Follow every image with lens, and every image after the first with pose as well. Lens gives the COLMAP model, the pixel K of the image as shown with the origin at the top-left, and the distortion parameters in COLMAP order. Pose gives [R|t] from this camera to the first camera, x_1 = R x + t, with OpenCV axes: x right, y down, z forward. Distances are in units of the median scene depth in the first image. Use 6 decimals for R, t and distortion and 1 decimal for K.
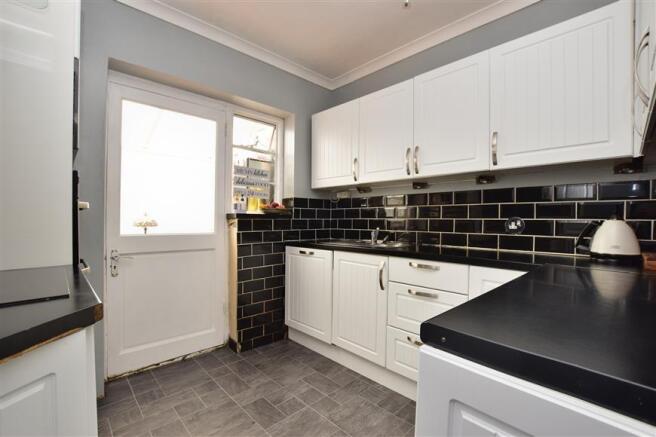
lens RADIAL K [[297.3, 0, 328.0], [0, 297.3, 218.5], [0, 0, 1]] dist [-0.000243, -0.000015]
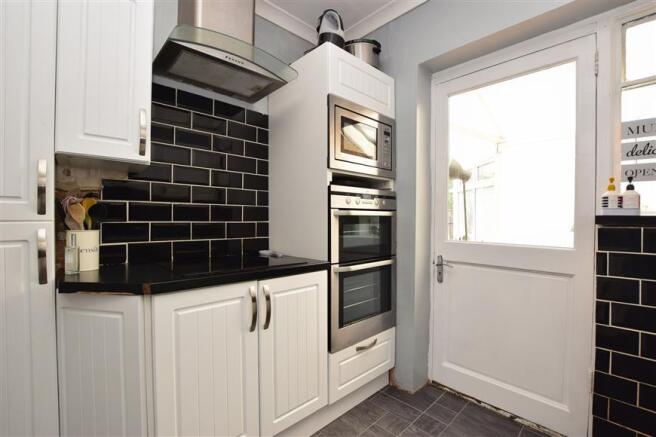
lens RADIAL K [[288.7, 0, 328.0], [0, 288.7, 218.5], [0, 0, 1]] dist [-0.044930, -0.000048]
pose [[0.002012, 0.000883, -0.999998, 0.182017], [-0.003974, 0.999992, 0.000875, -0.010760], [0.999990, 0.003972, 0.002016, 0.547893]]
